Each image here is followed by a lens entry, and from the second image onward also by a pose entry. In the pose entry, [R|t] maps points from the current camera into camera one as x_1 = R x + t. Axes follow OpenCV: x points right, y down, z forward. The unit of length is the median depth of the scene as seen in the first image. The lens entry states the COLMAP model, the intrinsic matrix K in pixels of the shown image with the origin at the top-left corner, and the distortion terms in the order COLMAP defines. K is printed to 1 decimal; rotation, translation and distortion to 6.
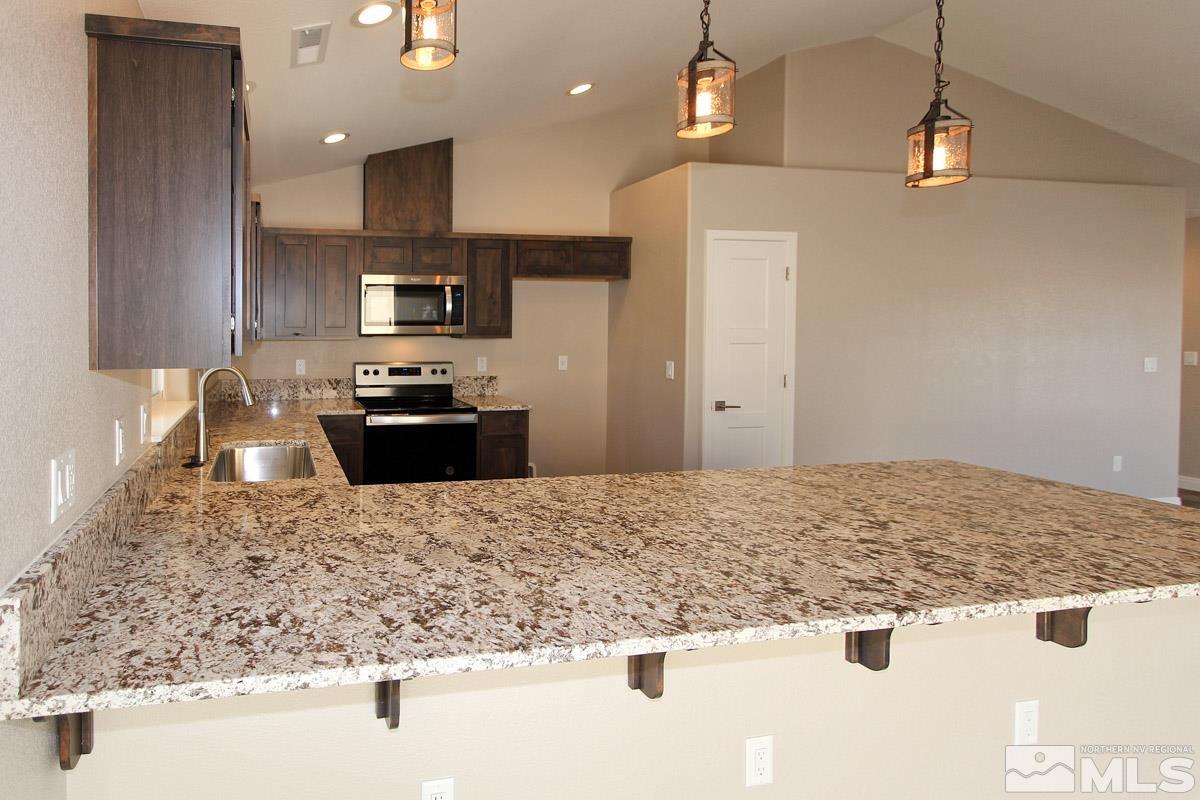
lens RADIAL K [[532.5, 0, 599.4], [0, 532.5, 331.1], [0, 0, 1]] dist [-0.000832, -0.000041]
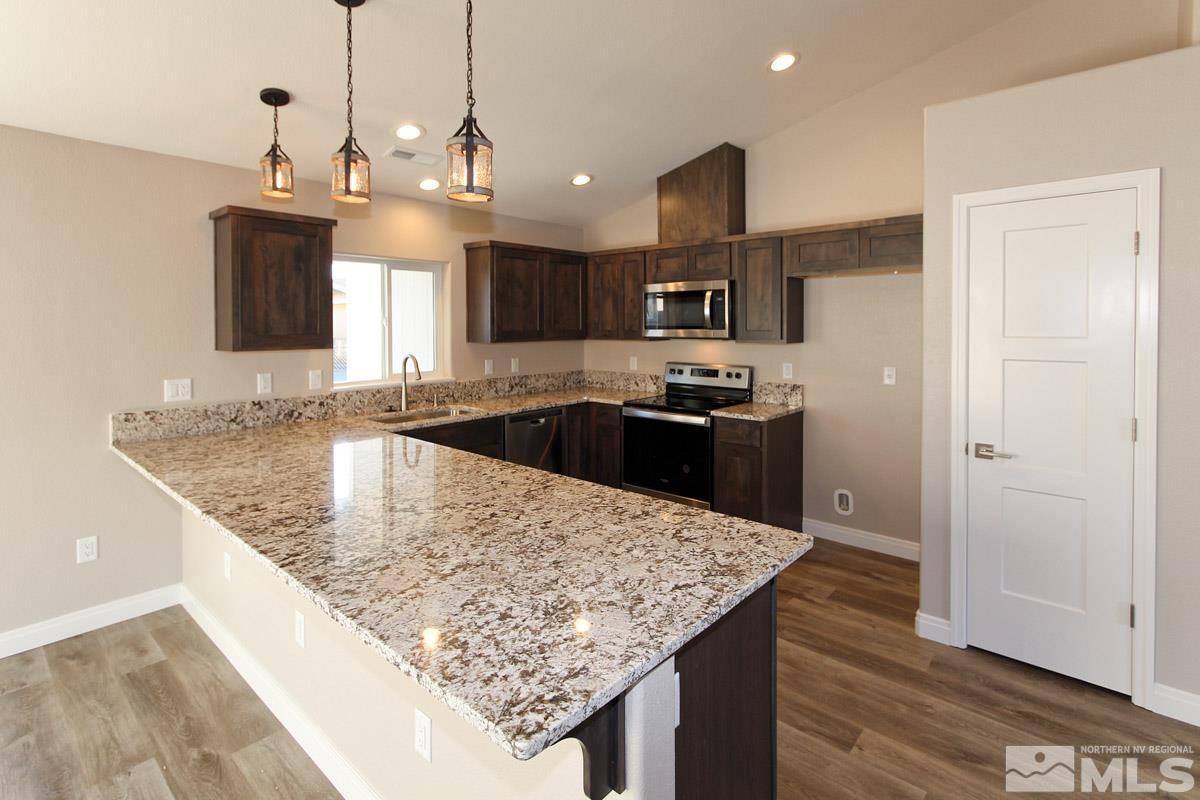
lens RADIAL K [[576.1, 0, 593.6], [0, 576.1, 332.6], [0, 0, 1]] dist [0.000250, -0.000083]
pose [[0.621923, 0.010403, -0.783009, 0.424334], [-0.009649, 0.999938, 0.005622, -0.008057], [0.783019, 0.004059, 0.621985, 0.134830]]
